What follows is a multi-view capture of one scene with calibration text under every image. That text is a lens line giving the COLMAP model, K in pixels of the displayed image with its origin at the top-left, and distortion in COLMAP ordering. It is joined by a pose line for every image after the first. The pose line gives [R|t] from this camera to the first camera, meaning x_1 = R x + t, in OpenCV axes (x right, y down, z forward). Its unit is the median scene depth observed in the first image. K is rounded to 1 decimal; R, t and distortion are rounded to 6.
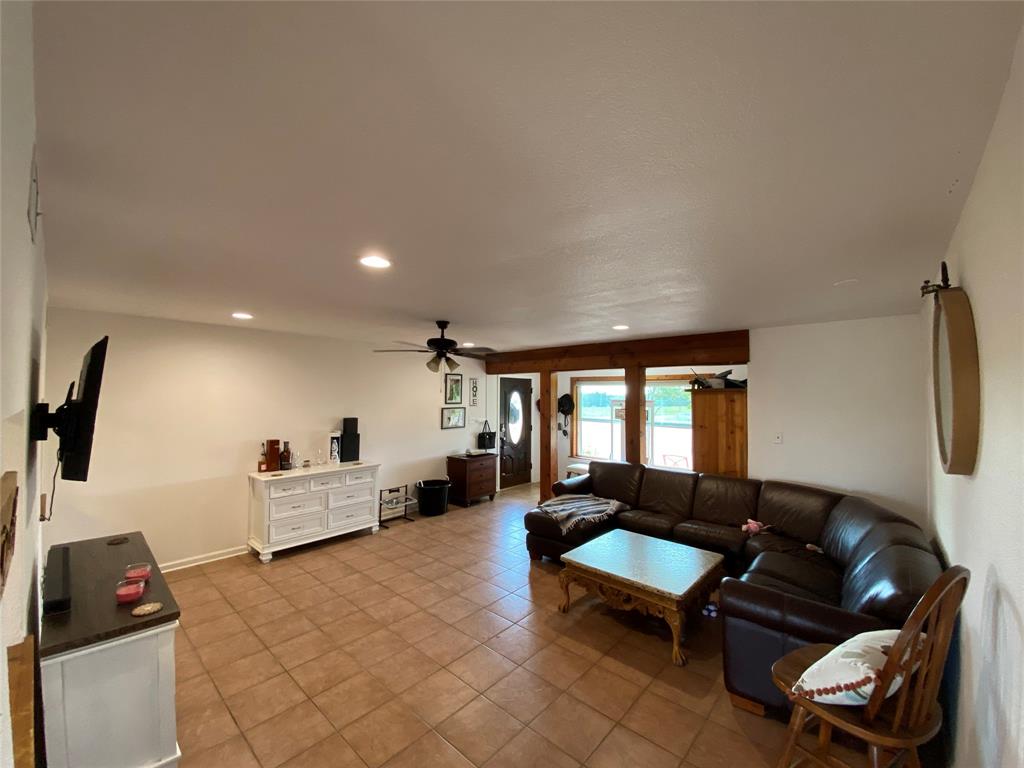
lens RADIAL K [[414.5, 0, 505.7], [0, 414.5, 385.8], [0, 0, 1]] dist [0.039599, -0.028401]
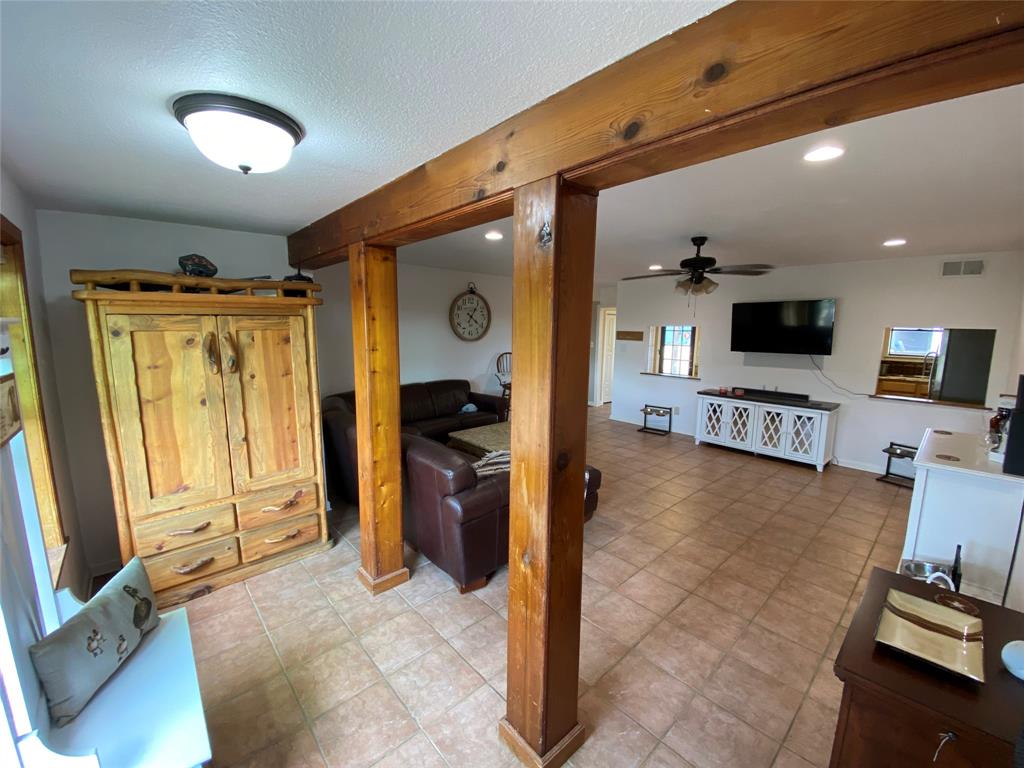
lens RADIAL K [[414.5, 0, 505.7], [0, 414.5, 385.8], [0, 0, 1]] dist [0.039599, -0.028401]
pose [[-0.995561, -0.025470, 0.090602, 0.176740], [-0.014288, 0.992429, 0.121988, 0.063605], [-0.093024, 0.120152, -0.988388, 1.971173]]
